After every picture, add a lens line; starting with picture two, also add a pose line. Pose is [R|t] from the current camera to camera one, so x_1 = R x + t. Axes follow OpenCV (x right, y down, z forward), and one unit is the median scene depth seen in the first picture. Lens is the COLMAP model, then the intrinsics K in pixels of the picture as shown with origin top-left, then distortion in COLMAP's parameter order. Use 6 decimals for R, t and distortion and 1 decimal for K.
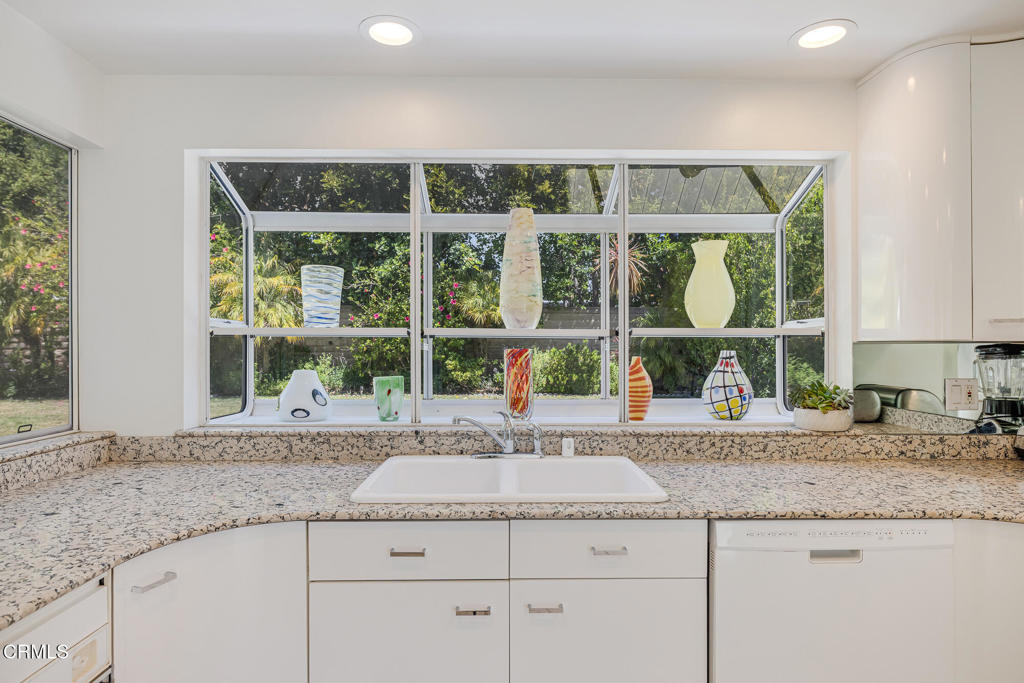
lens RADIAL K [[579.5, 0, 512.6], [0, 579.5, 348.2], [0, 0, 1]] dist [-0.001730, -0.000332]
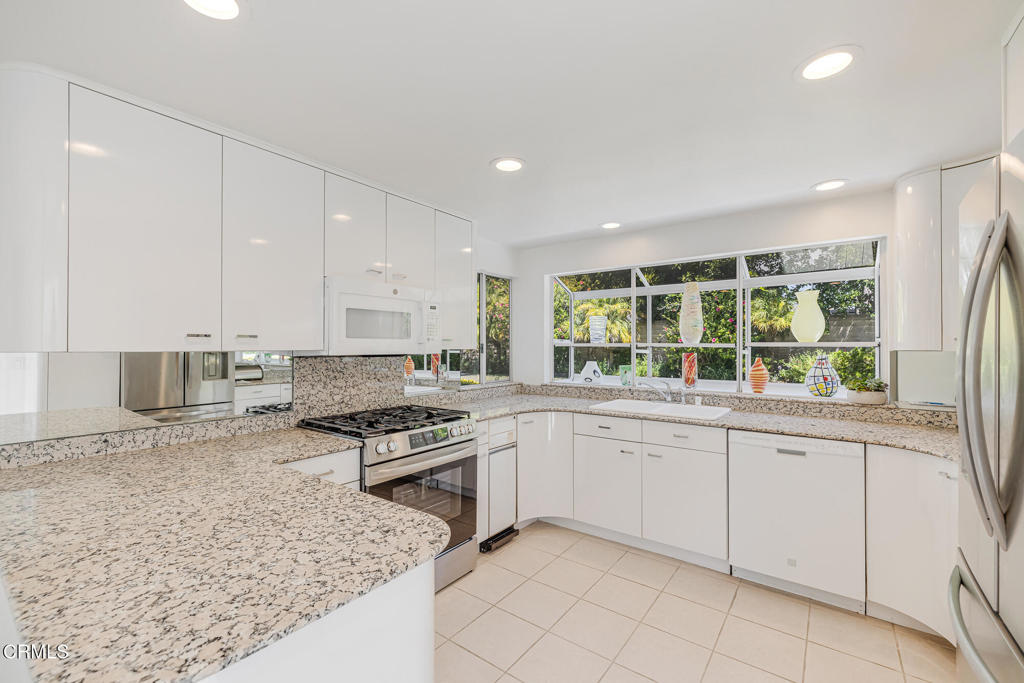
lens RADIAL K [[429.1, 0, 510.0], [0, 429.1, 342.1], [0, 0, 1]] dist [-0.000964, -0.000265]
pose [[0.787650, -0.006487, -0.616088, 0.483403], [-0.002696, 0.999899, -0.013975, -0.015368], [0.616117, 0.012669, 0.787553, -0.593698]]
